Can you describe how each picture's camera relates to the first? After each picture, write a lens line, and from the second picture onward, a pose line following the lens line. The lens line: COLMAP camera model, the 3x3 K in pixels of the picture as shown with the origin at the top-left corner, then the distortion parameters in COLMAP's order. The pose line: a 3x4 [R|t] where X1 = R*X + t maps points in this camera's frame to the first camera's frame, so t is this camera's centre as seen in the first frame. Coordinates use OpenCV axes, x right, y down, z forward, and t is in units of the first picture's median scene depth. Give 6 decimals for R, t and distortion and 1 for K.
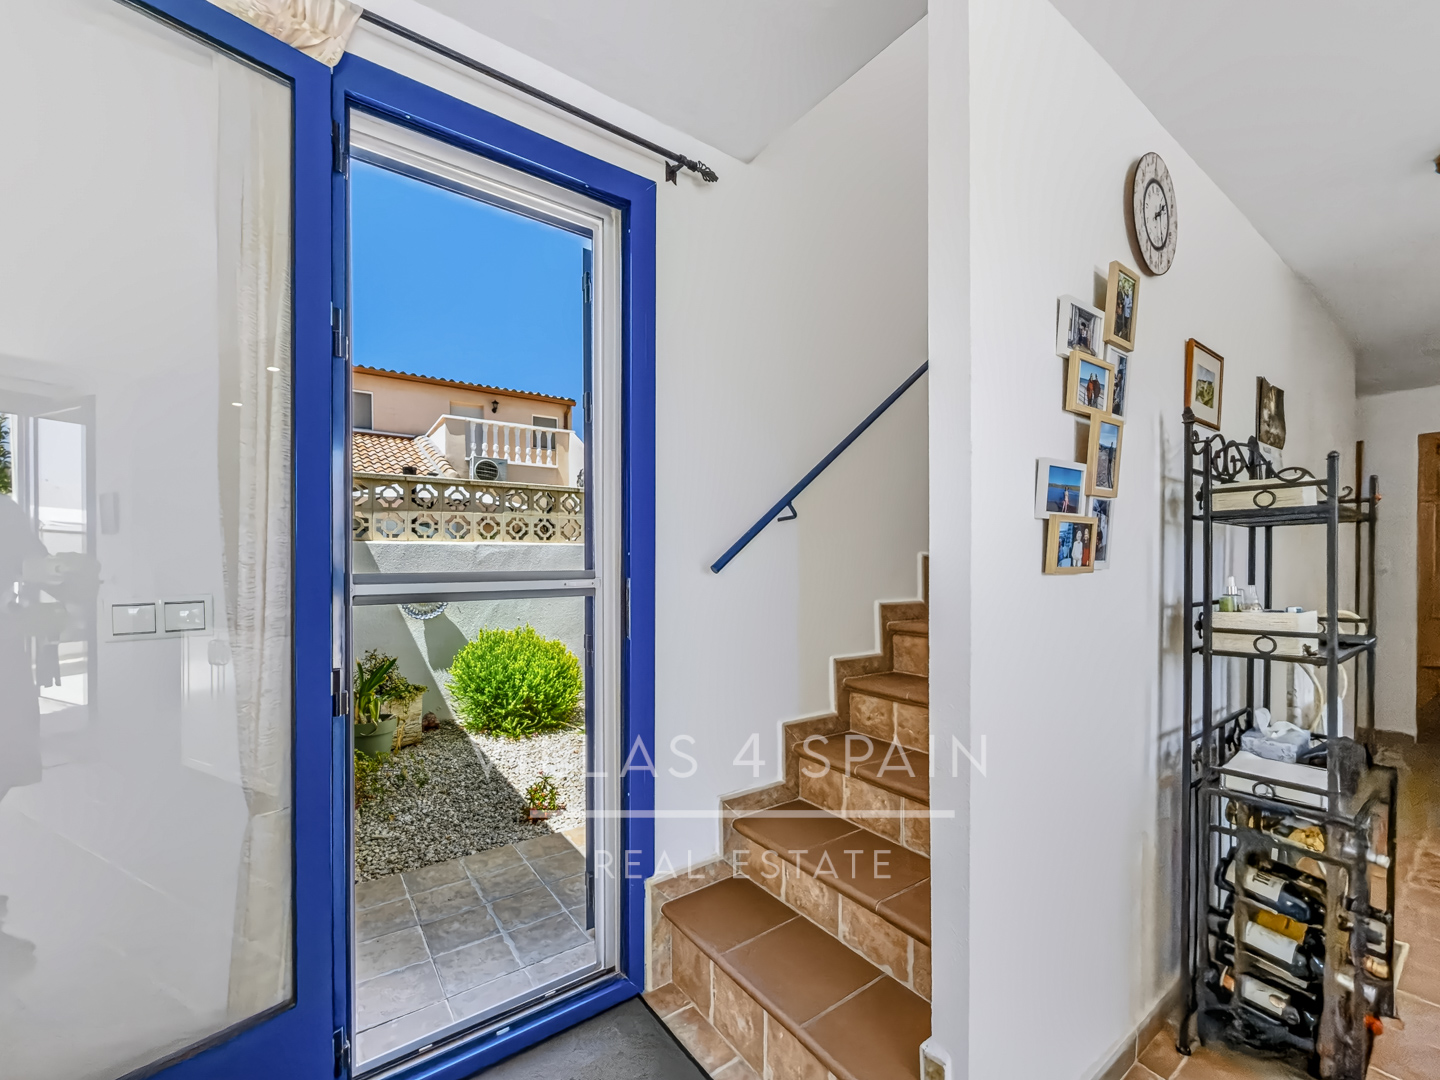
lens RADIAL K [[587.5, 0, 718.1], [0, 587.5, 546.9], [0, 0, 1]] dist [0.001889, -0.000501]
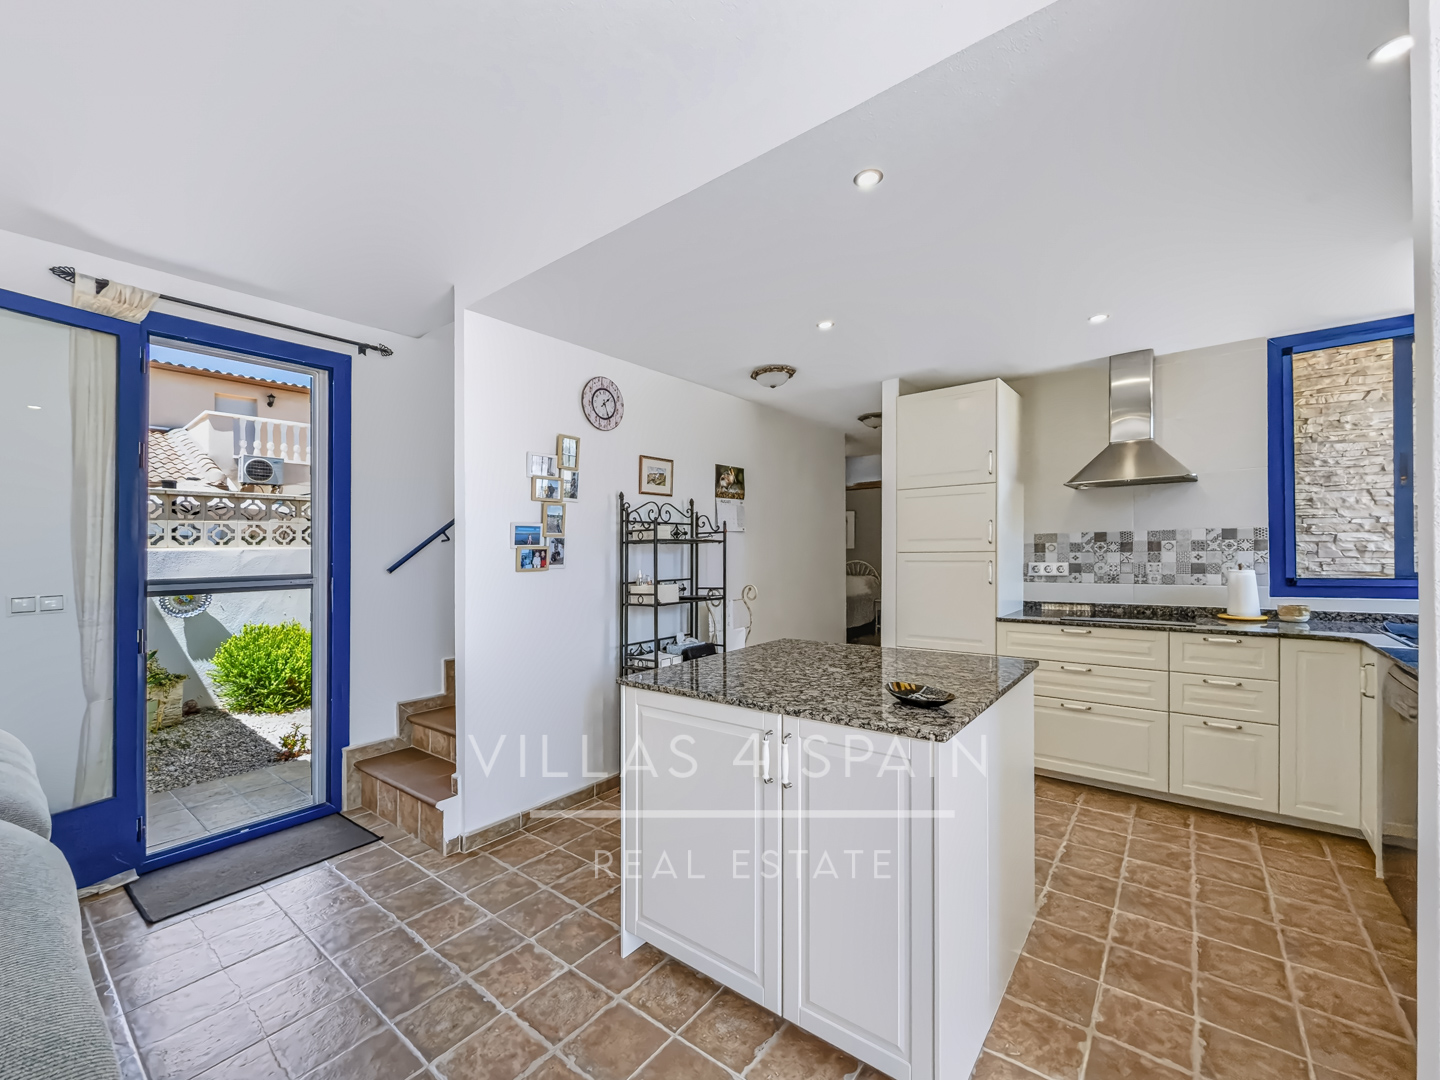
lens RADIAL K [[587.5, 0, 721.7], [0, 587.5, 527.7], [0, 0, 1]] dist [0.001889, -0.000501]
pose [[0.960056, -0.003139, 0.279791, 0.189041], [0.008417, 0.999809, -0.017664, -0.022420], [-0.279682, 0.019314, 0.959898, -0.408138]]
